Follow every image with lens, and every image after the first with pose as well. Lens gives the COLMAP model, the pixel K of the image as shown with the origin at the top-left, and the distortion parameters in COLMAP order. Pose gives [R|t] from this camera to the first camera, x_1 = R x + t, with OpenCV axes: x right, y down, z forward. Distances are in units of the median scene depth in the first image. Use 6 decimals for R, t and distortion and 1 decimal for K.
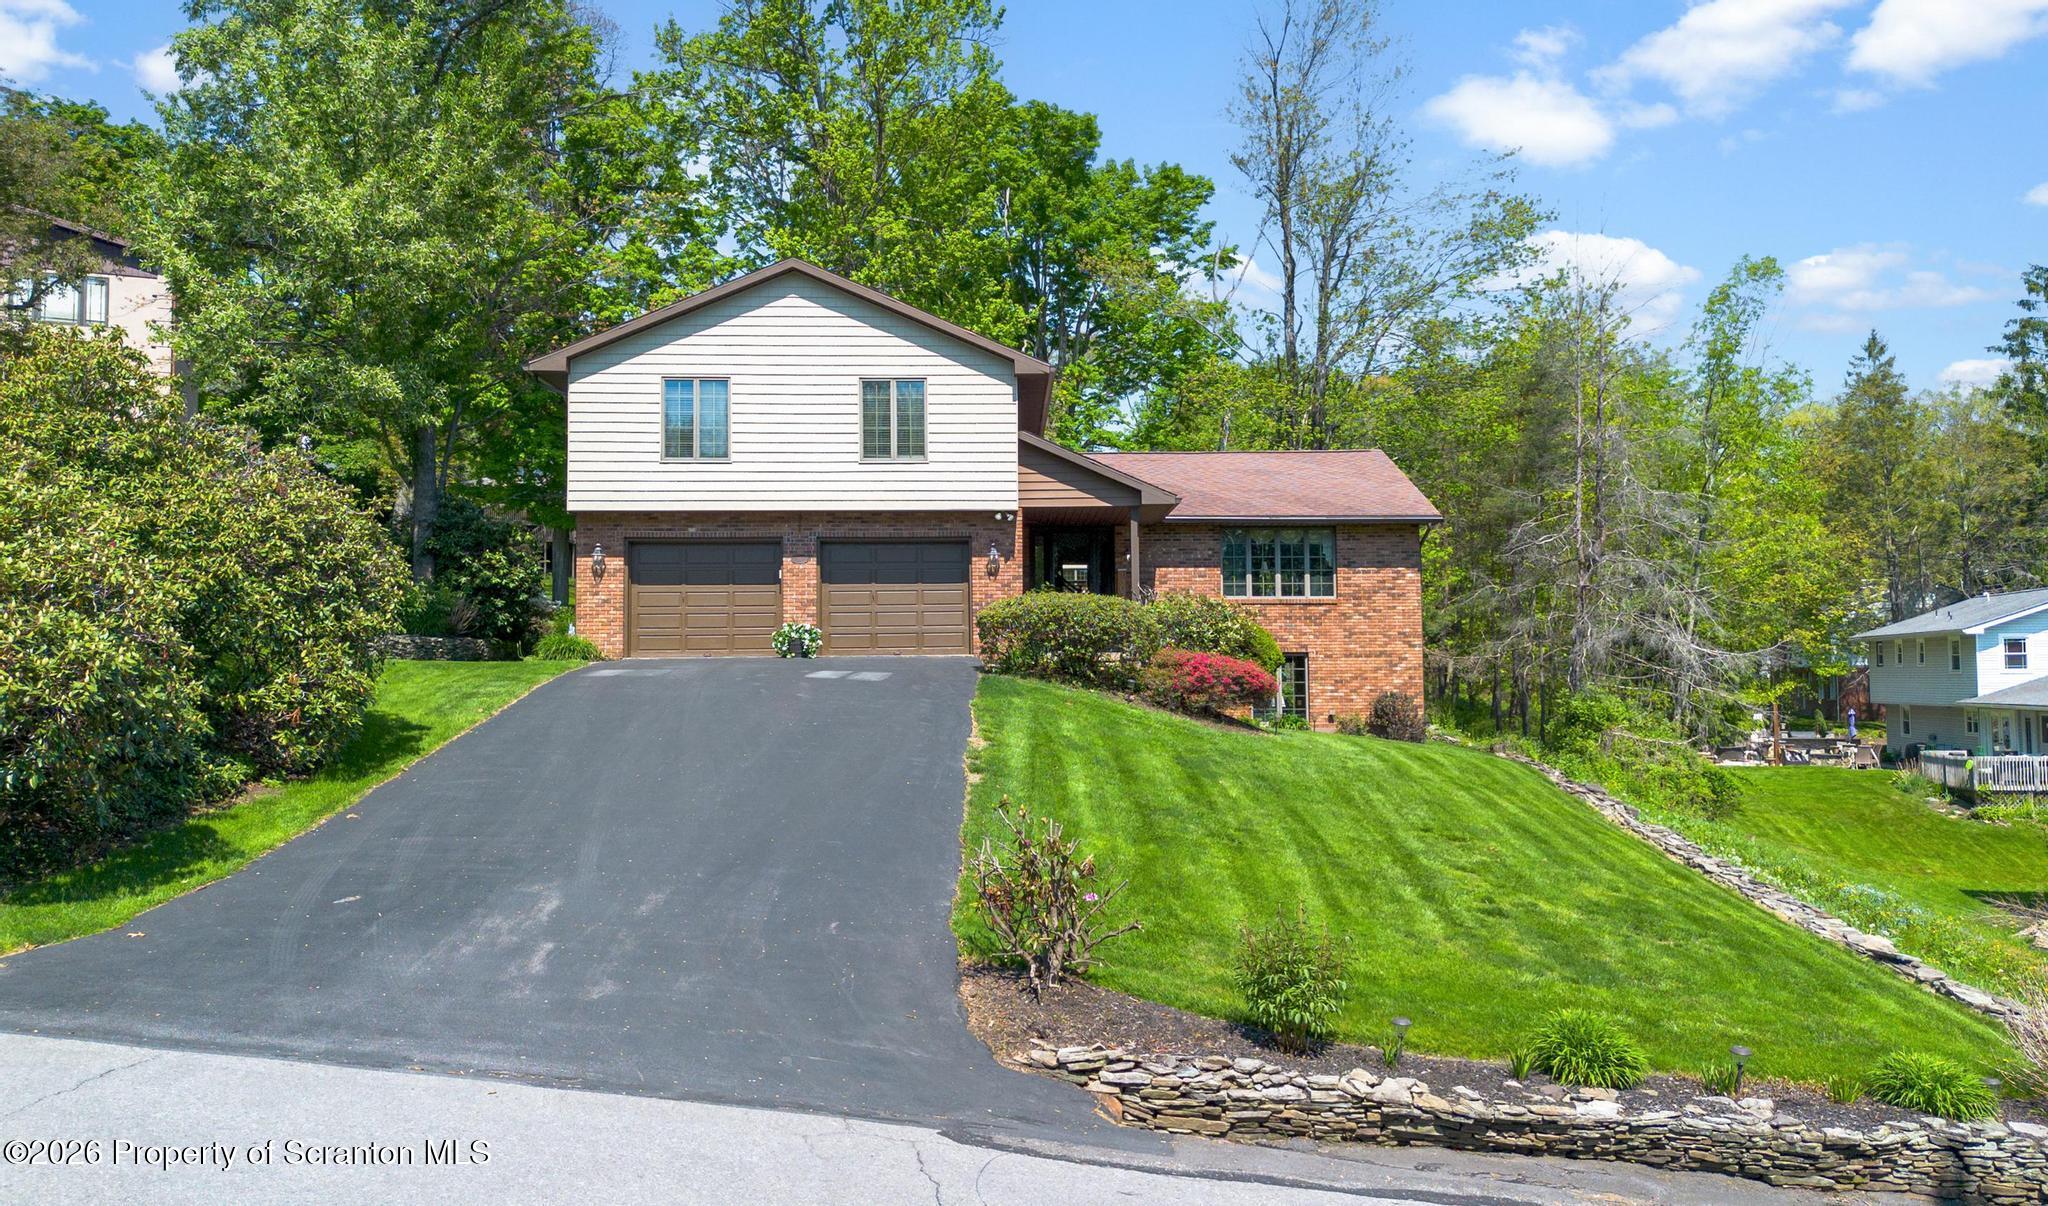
lens RADIAL K [[1572.9, 0, 1024.0], [0, 1572.9, 603.0], [0, 0, 1]] dist [-0.000357, 0.000147]
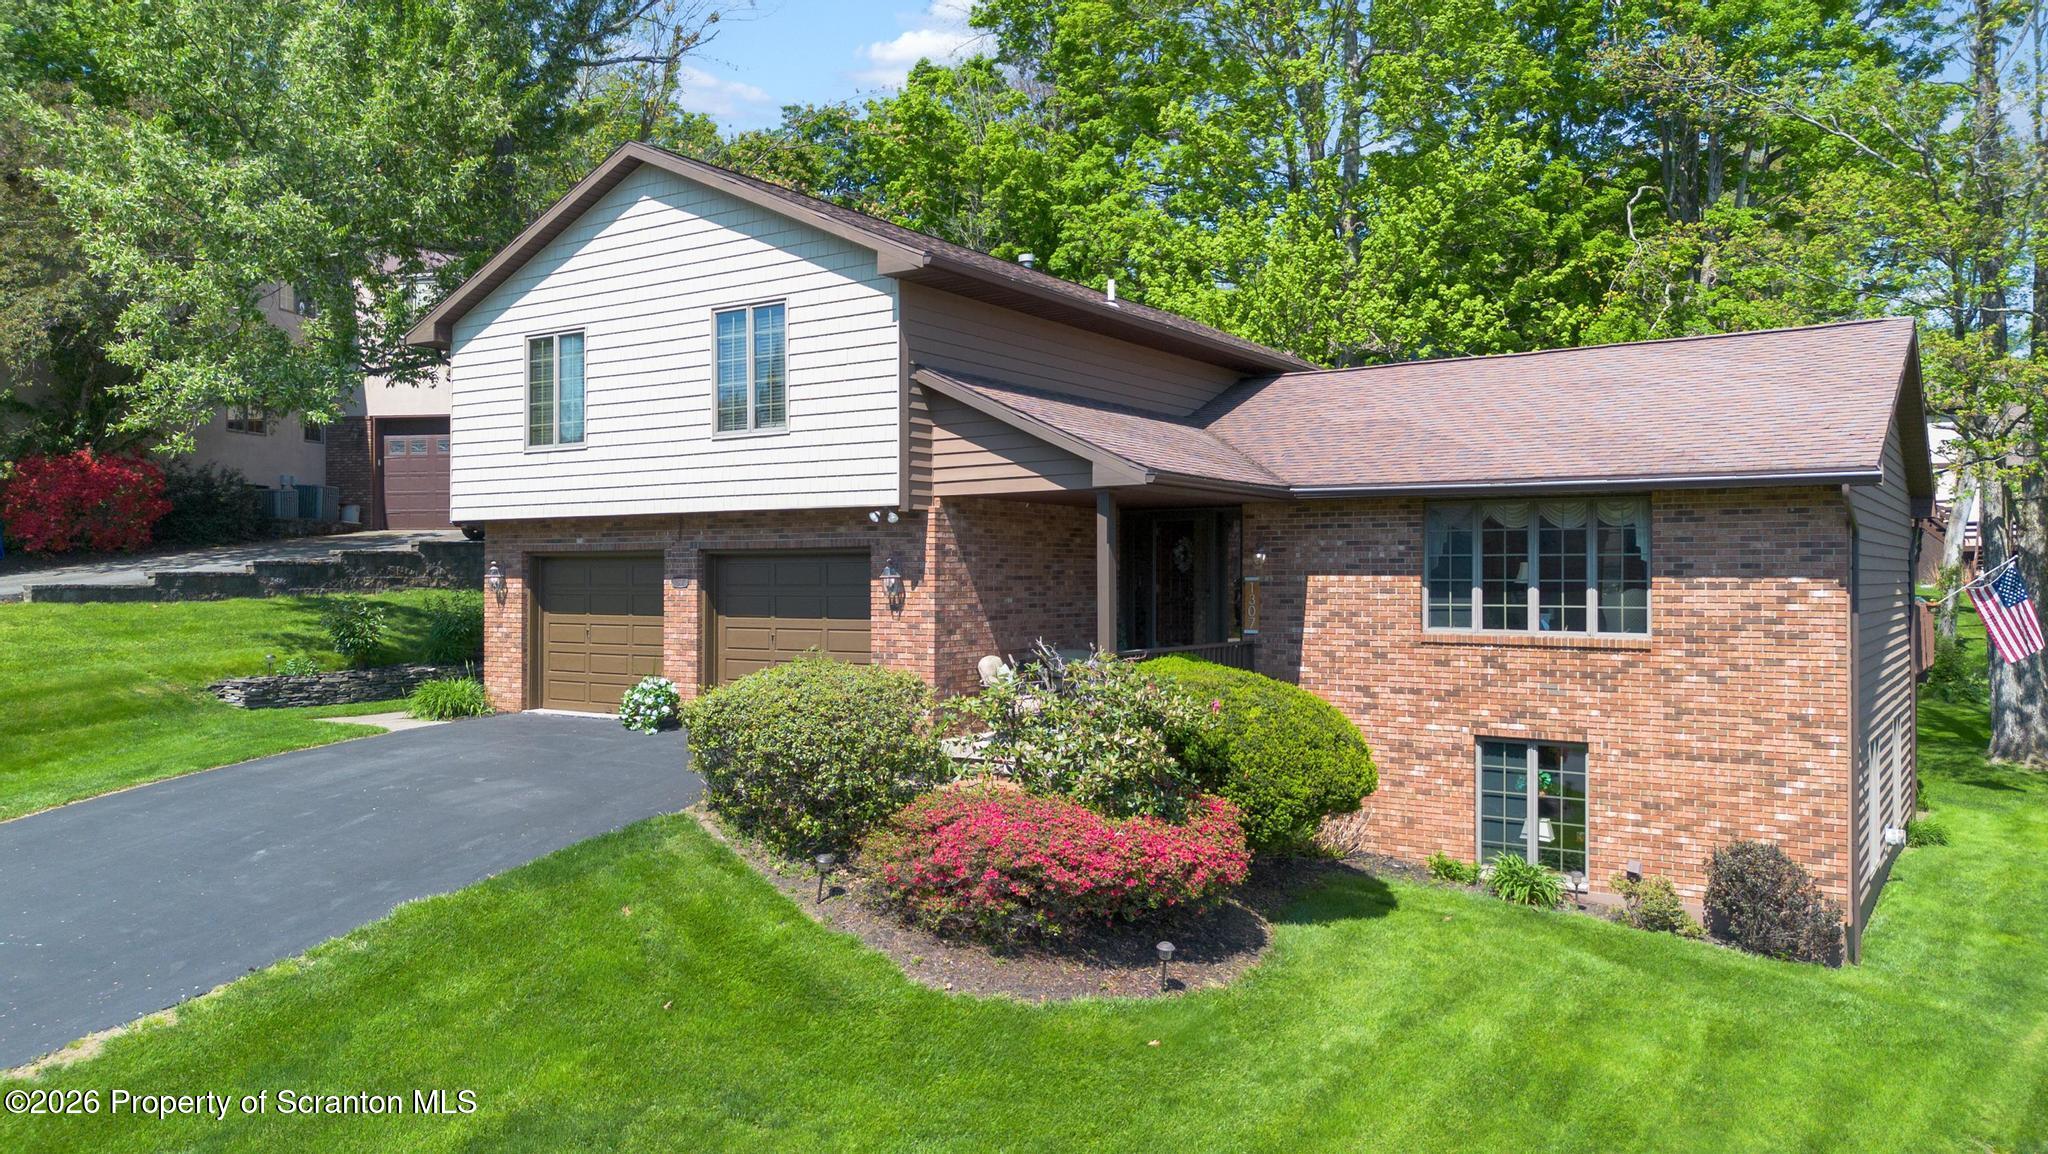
lens RADIAL K [[1442.1, 0, 1024.0], [0, 1442.1, 577.0], [0, 0, 1]] dist [0.001090, -0.002489]
pose [[0.792107, 0.008311, -0.610326, 0.364009], [0.026246, 0.998519, 0.047660, -0.056144], [0.609818, -0.053770, 0.790715, 0.590301]]
